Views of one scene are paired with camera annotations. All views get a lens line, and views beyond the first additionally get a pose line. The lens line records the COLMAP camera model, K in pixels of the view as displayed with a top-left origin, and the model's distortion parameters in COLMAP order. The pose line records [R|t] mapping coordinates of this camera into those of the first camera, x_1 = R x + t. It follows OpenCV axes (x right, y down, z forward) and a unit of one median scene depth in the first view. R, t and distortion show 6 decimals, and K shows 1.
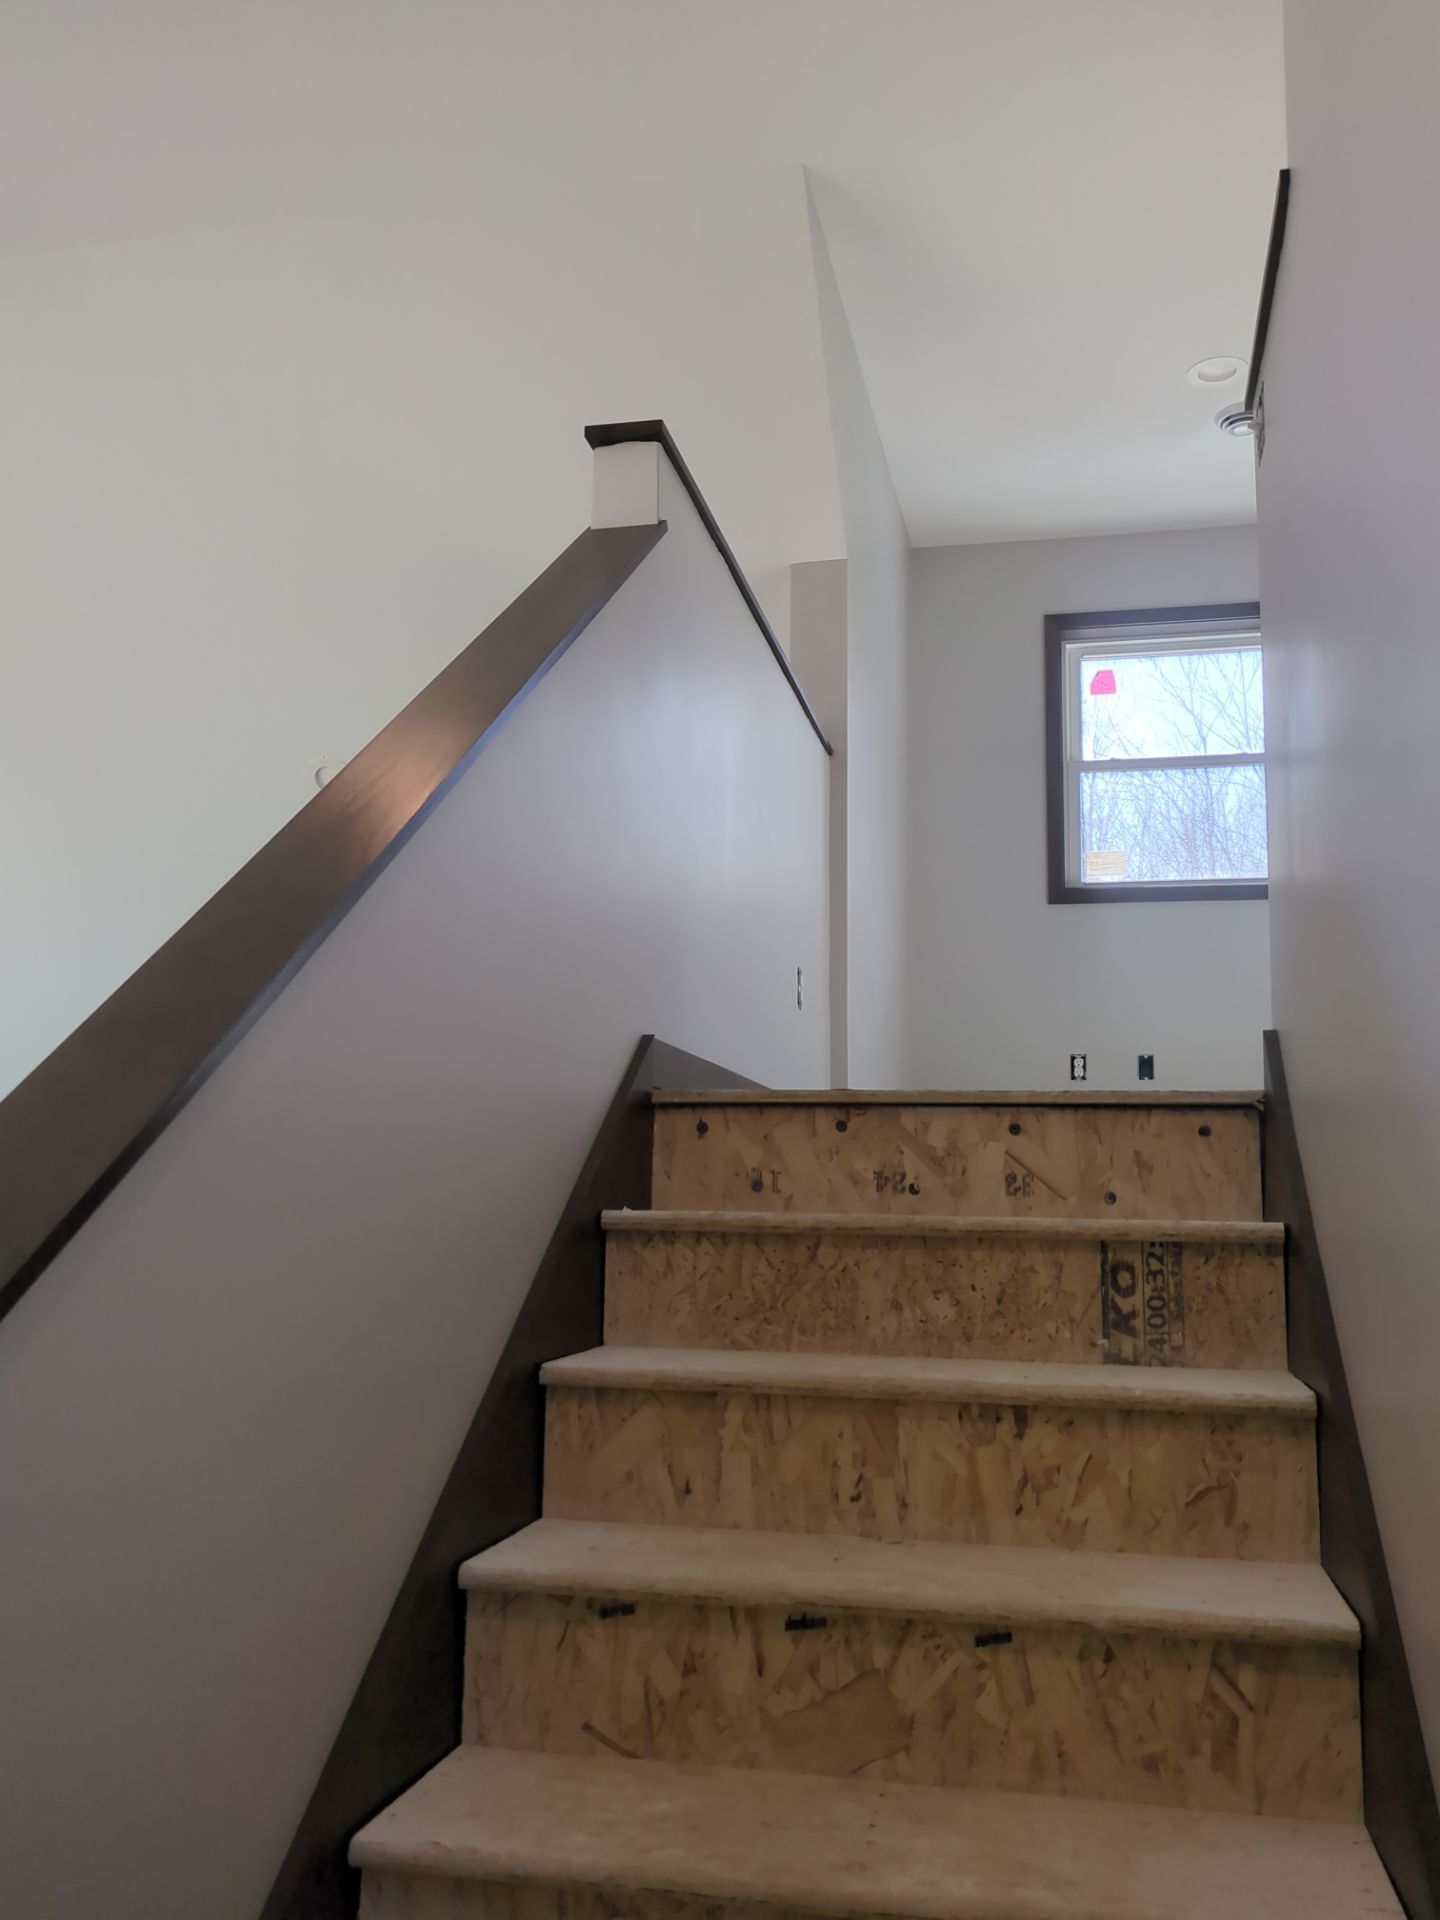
lens RADIAL K [[1679.7, 0, 720.0], [0, 1679.7, 960.0], [0, 0, 1]] dist [0.056550, -0.086927]
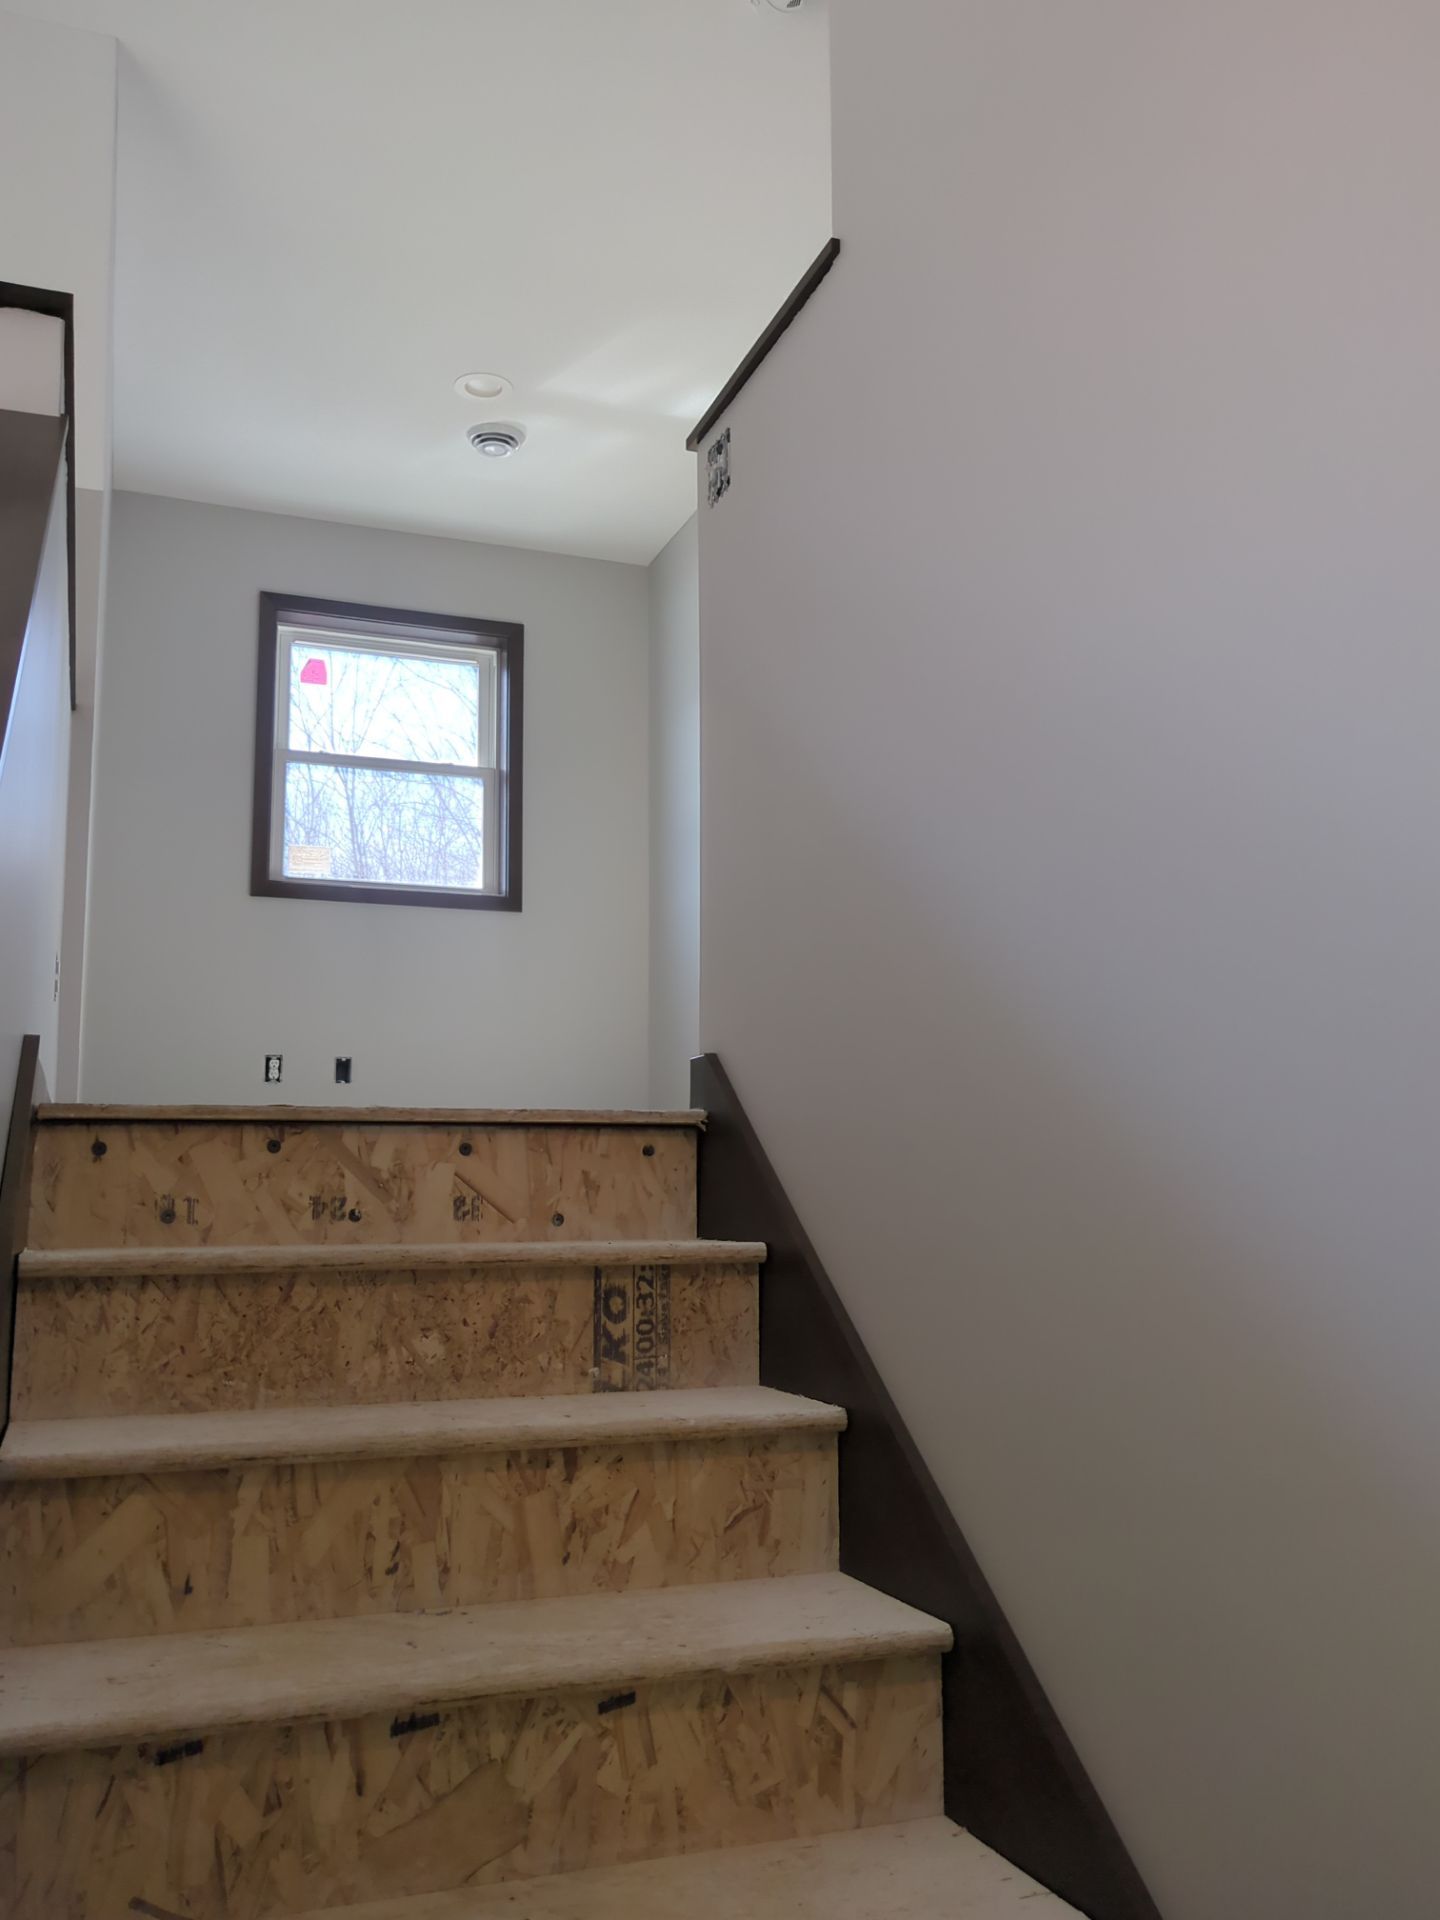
lens RADIAL K [[1679.7, 0, 720.0], [0, 1679.7, 960.0], [0, 0, 1]] dist [0.056550, -0.086927]
pose [[0.833225, 0.058642, 0.549815, -0.278957], [-0.061597, 0.998015, -0.013097, -0.002817], [-0.549492, -0.022954, 0.835184, 0.158557]]
